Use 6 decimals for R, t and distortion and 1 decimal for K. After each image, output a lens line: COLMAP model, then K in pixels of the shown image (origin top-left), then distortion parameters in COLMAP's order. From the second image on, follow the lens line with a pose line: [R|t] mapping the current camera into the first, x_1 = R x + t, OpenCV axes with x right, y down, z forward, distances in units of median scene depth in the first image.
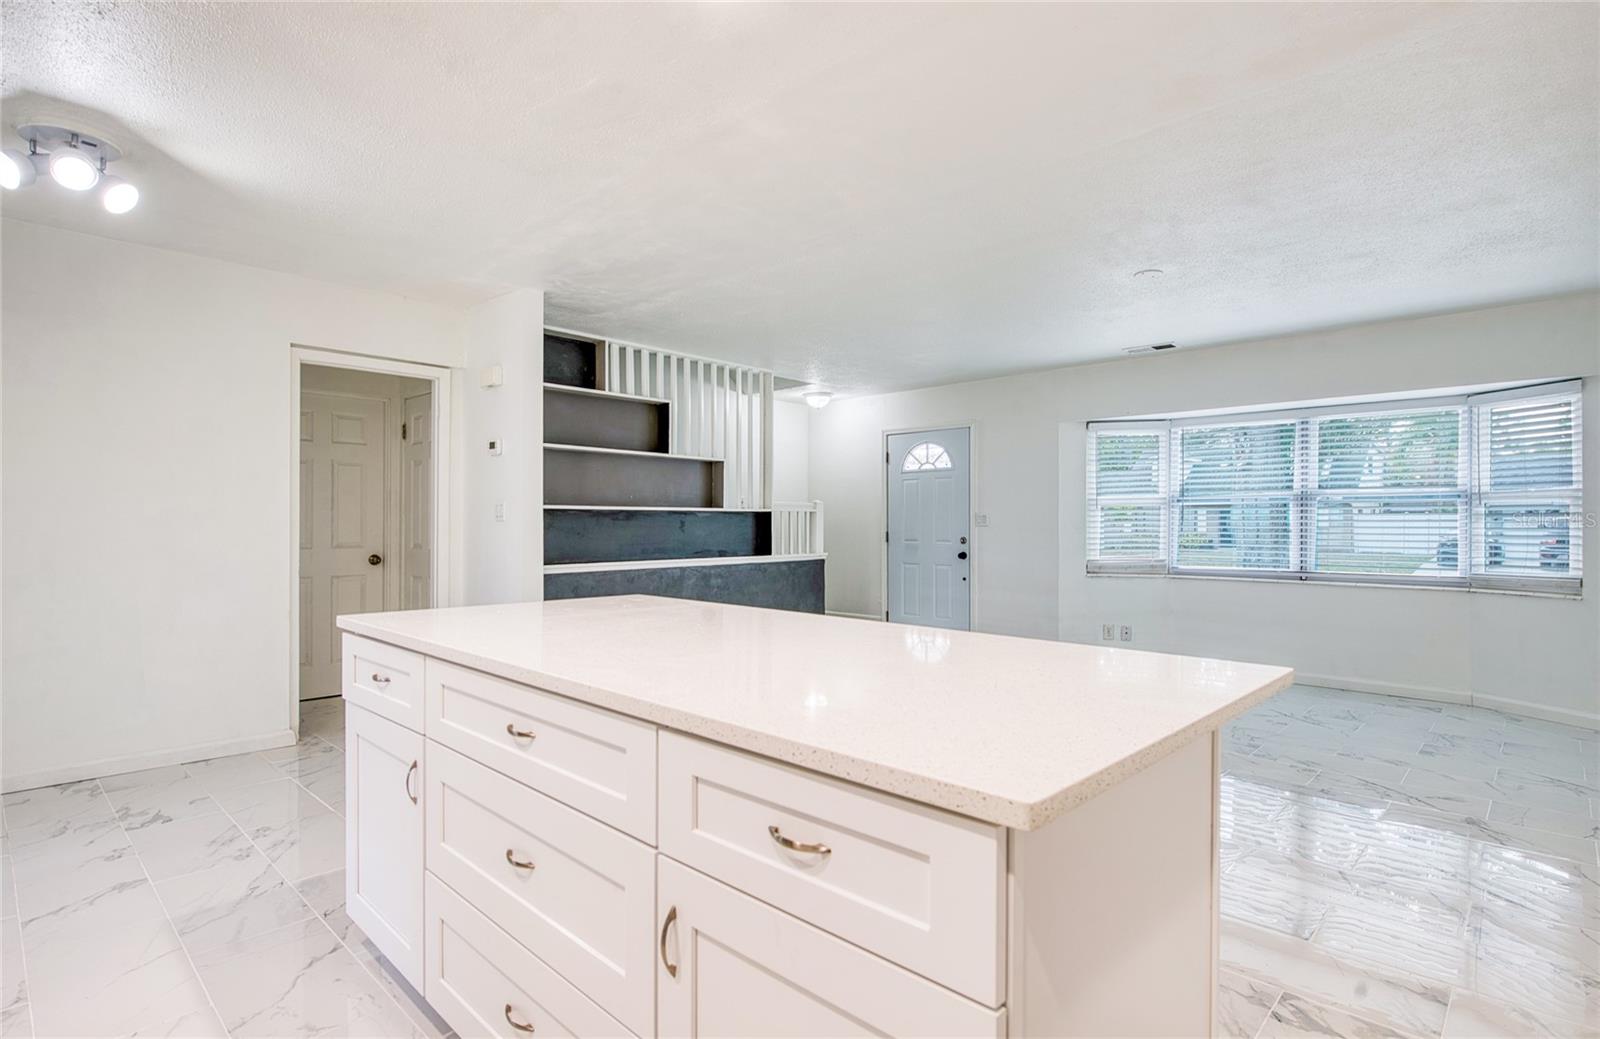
lens RADIAL K [[811.7, 0, 793.4], [0, 811.7, 522.5], [0, 0, 1]] dist [-0.000944, -0.004949]
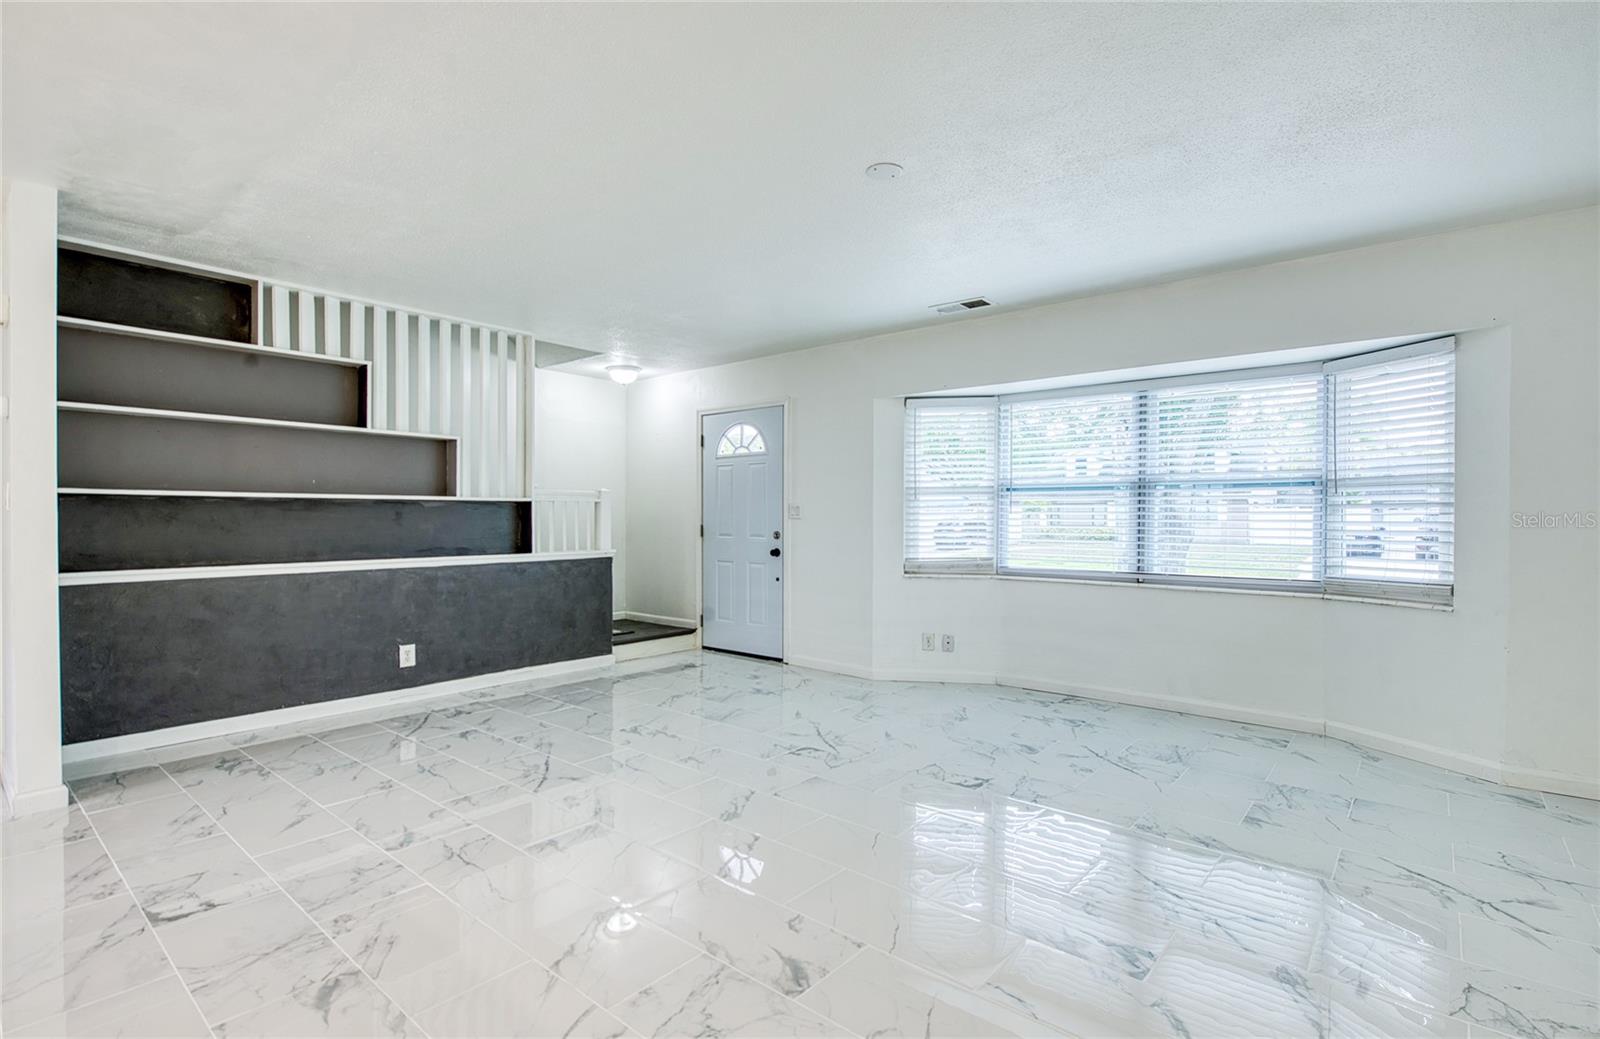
lens RADIAL K [[750.9, 0, 796.5], [0, 750.9, 523.1], [0, 0, 1]] dist [-0.006120, -0.002776]
pose [[0.998660, 0.000744, 0.051755, 0.227191], [-0.001215, 0.999958, 0.009064, 0.001768], [-0.051746, -0.009115, 0.998619, 0.232922]]
